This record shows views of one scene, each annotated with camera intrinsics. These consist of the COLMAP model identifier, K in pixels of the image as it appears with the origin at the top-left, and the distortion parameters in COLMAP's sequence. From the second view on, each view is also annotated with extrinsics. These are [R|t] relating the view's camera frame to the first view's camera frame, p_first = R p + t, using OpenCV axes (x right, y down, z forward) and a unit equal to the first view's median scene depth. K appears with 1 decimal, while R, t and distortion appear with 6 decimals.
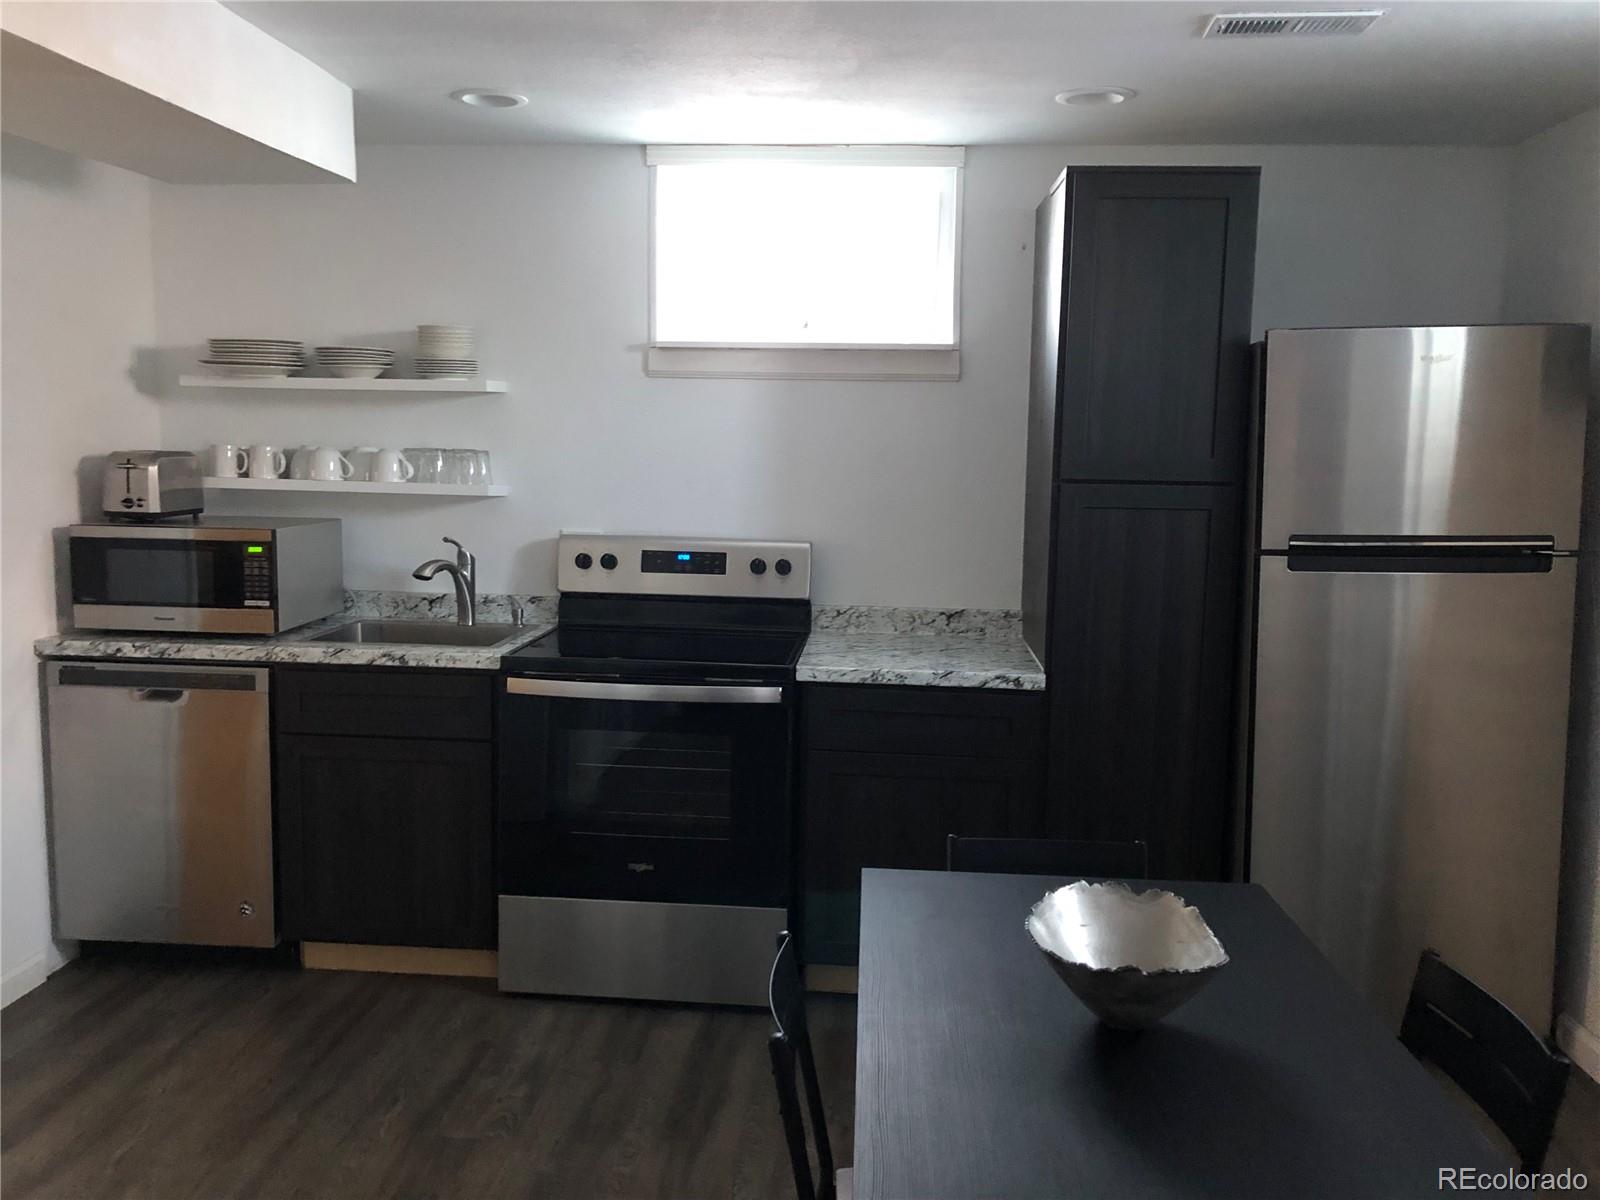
lens RADIAL K [[1296.2, 0, 805.7], [0, 1296.2, 605.5], [0, 0, 1]] dist [0.024367, -0.033924]
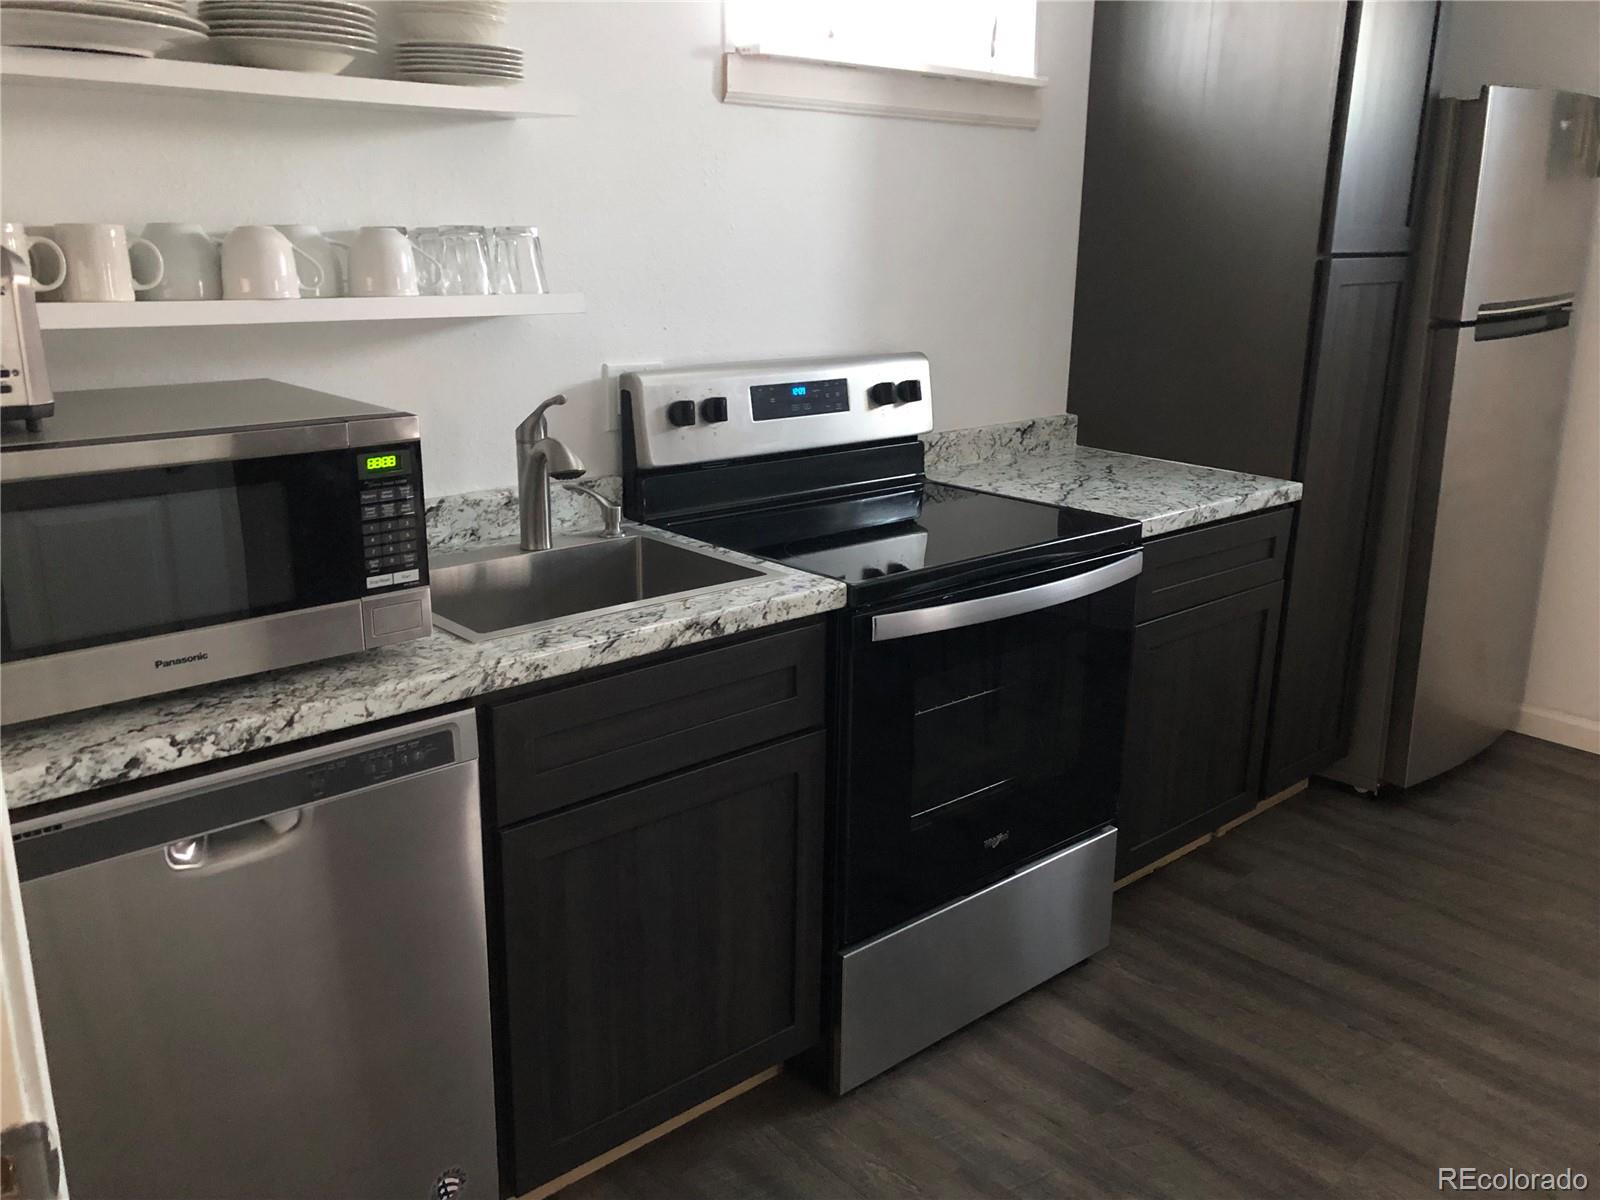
lens RADIAL K [[1296.2, 0, 799.2], [0, 1296.2, 607.4], [0, 0, 1]] dist [0.024367, -0.033924]
pose [[0.704598, -0.209948, 0.677838, -0.594289], [0.094386, 0.974470, 0.203712, -0.067186], [-0.703302, -0.079557, 0.706426, 0.539556]]
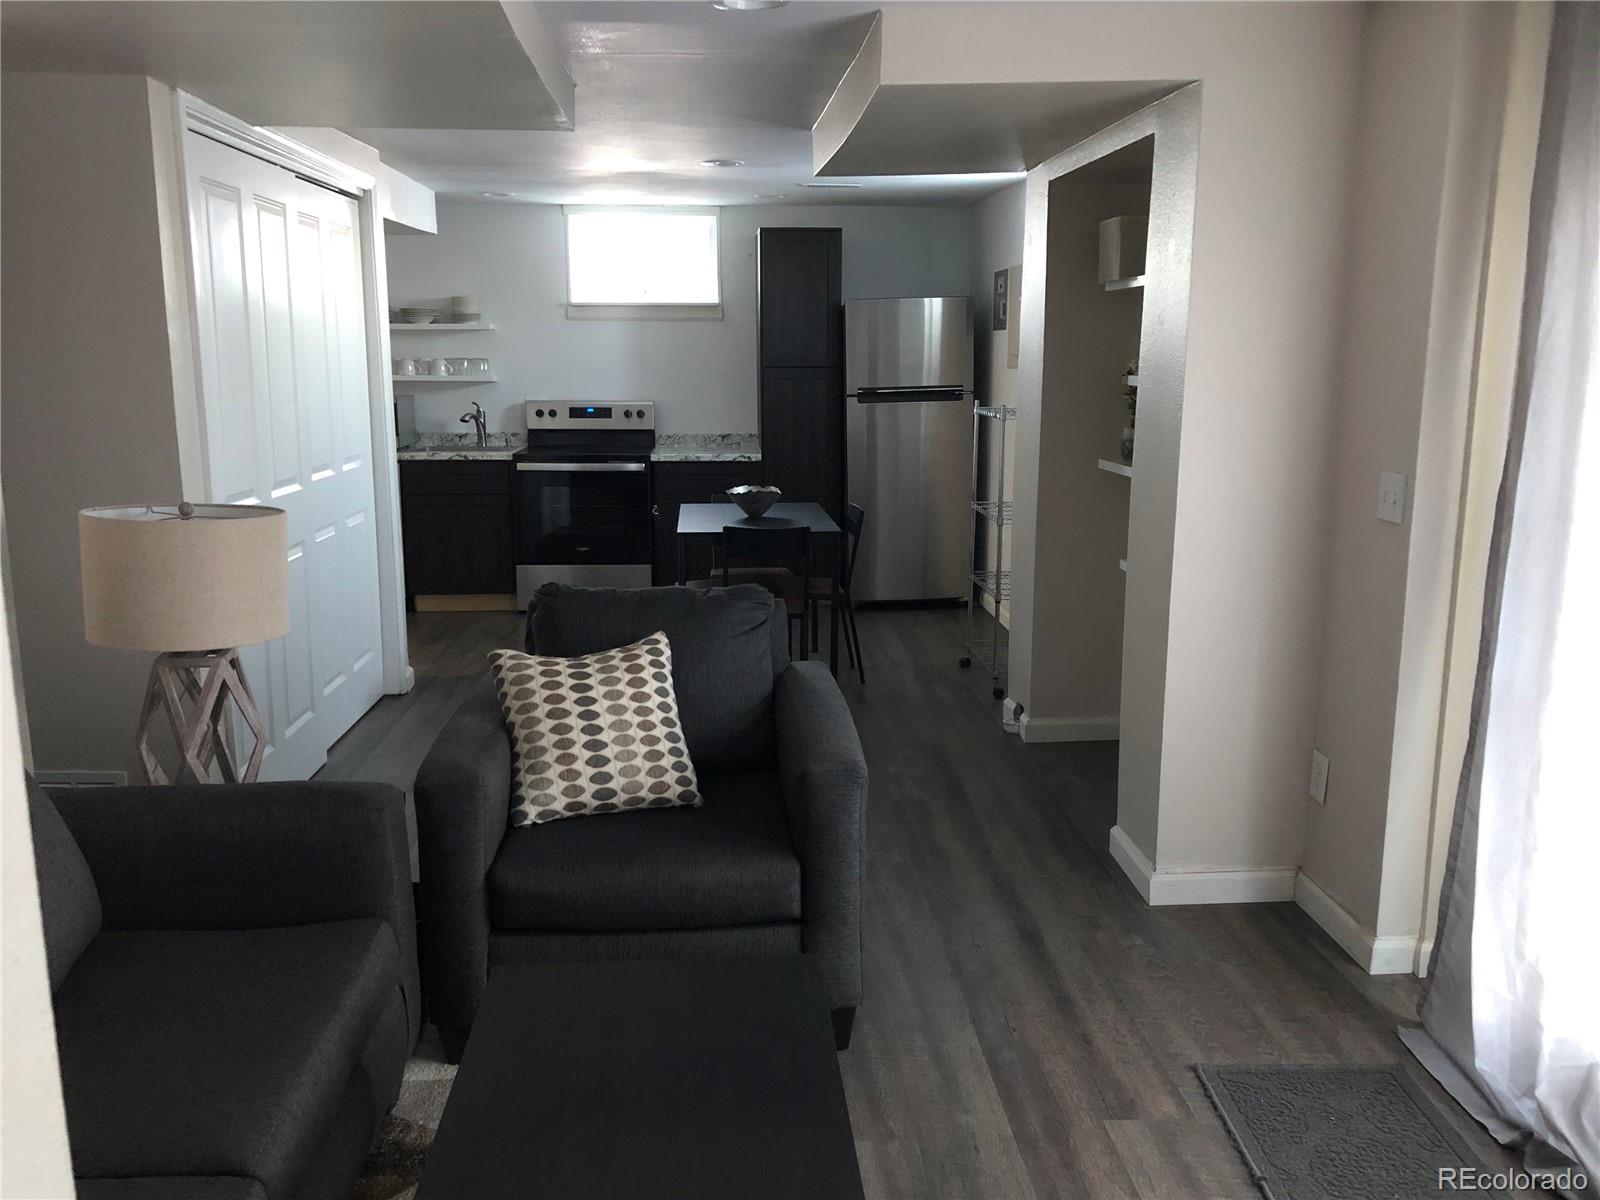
lens RADIAL K [[1296.2, 0, 813.7], [0, 1296.2, 602.2], [0, 0, 1]] dist [0.024367, -0.033924]
pose [[0.990202, -0.043509, 0.132693, -0.031923], [0.034663, 0.997065, 0.068263, 0.140655], [-0.135274, -0.062994, 0.988804, -1.110148]]
